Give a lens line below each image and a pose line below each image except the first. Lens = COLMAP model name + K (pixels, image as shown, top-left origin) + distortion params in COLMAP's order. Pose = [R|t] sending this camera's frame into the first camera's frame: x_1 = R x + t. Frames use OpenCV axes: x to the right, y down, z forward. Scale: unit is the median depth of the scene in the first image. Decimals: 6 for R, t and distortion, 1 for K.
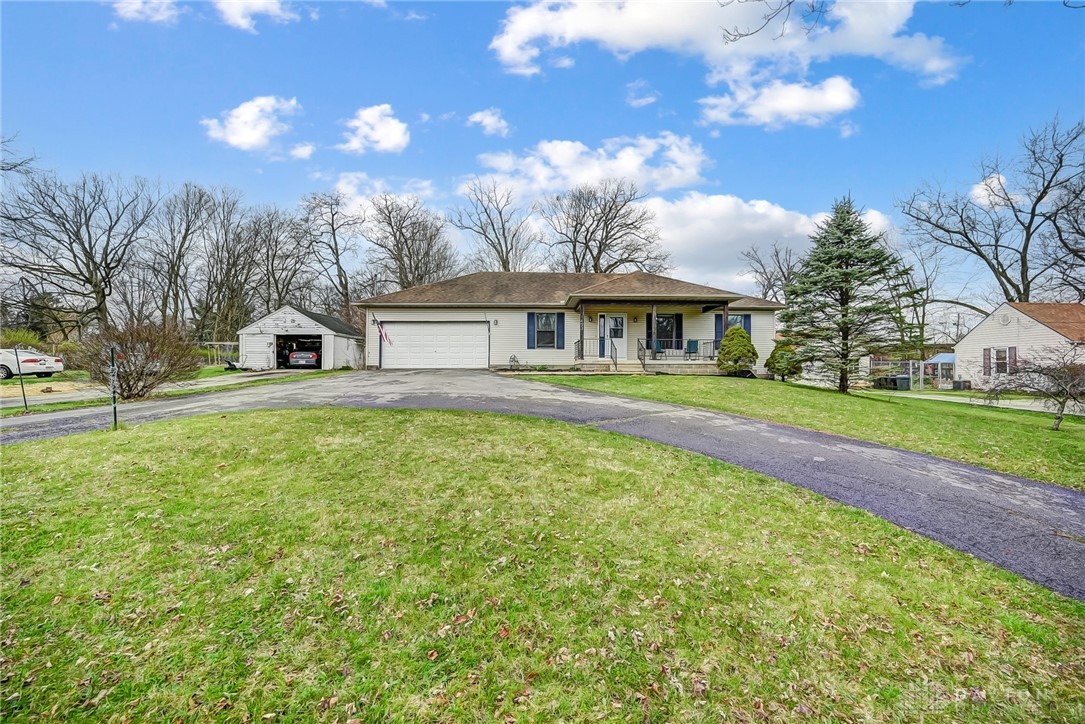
lens RADIAL K [[433.4, 0, 546.2], [0, 433.4, 352.3], [0, 0, 1]] dist [-0.000205, 0.000045]
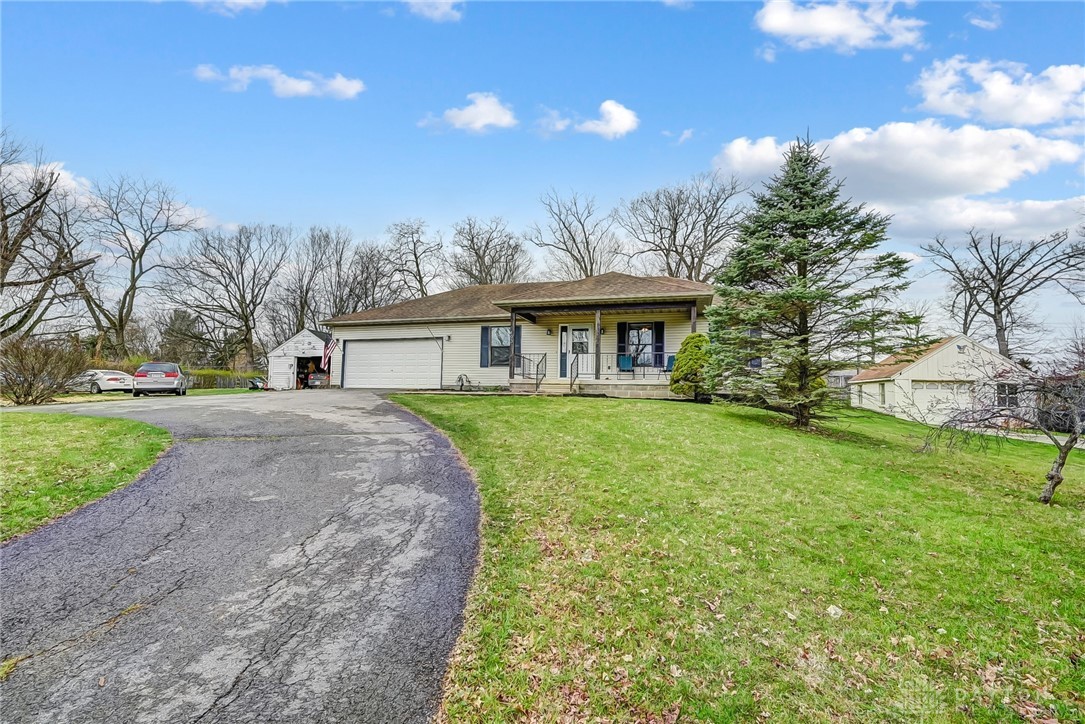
lens RADIAL K [[462.6, 0, 537.9], [0, 462.6, 372.9], [0, 0, 1]] dist [0.002983, -0.000569]
pose [[0.951770, -0.000873, -0.306810, 0.298425], [-0.003319, 0.999908, -0.013141, 0.012683], [0.306794, 0.013526, 0.951680, 0.113164]]
